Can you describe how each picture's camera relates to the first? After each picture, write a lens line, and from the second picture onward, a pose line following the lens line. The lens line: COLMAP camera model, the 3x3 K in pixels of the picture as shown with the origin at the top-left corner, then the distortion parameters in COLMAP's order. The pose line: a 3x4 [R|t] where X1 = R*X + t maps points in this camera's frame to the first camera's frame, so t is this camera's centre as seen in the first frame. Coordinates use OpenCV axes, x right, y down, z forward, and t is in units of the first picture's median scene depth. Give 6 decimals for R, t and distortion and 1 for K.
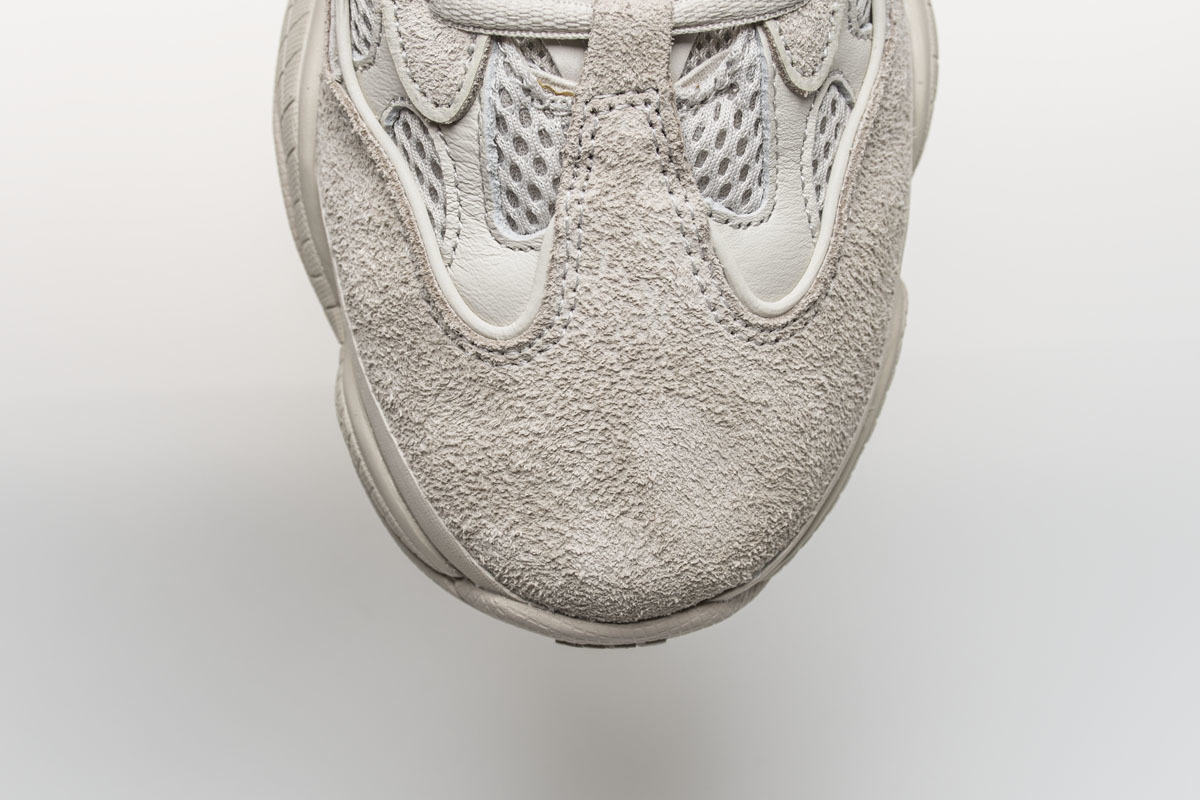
lens RADIAL K [[1769.0, 0, 599.0], [0, 1769.0, 400.6], [0, 0, 1]] dist [0.024496, 0.000000]
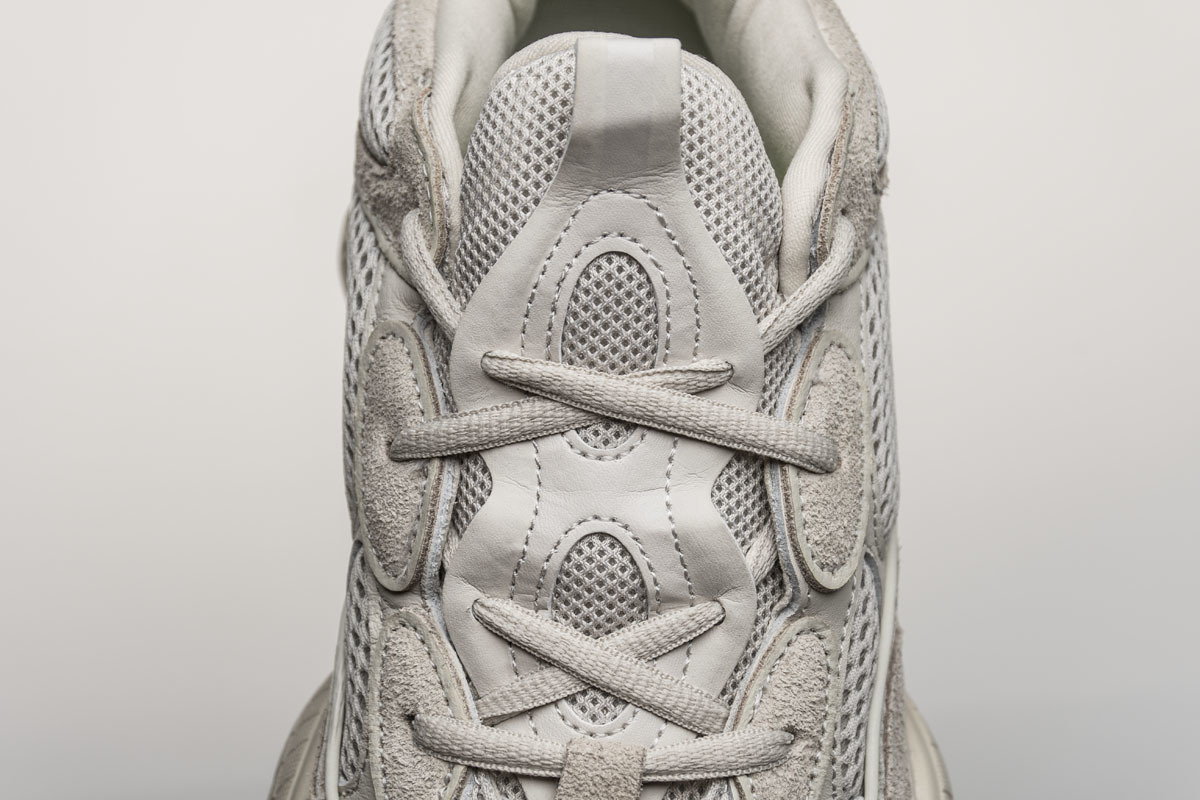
lens RADIAL K [[3110.8, 0, 600.2], [0, 3110.8, 400.5], [0, 0, 1]] dist [0.148539, 0.000000]
pose [[0.987979, 0.071215, -0.137211, 0.244268], [-0.117806, 0.921552, -0.369952, 0.252835], [0.100101, 0.381669, 0.918863, -0.714771]]
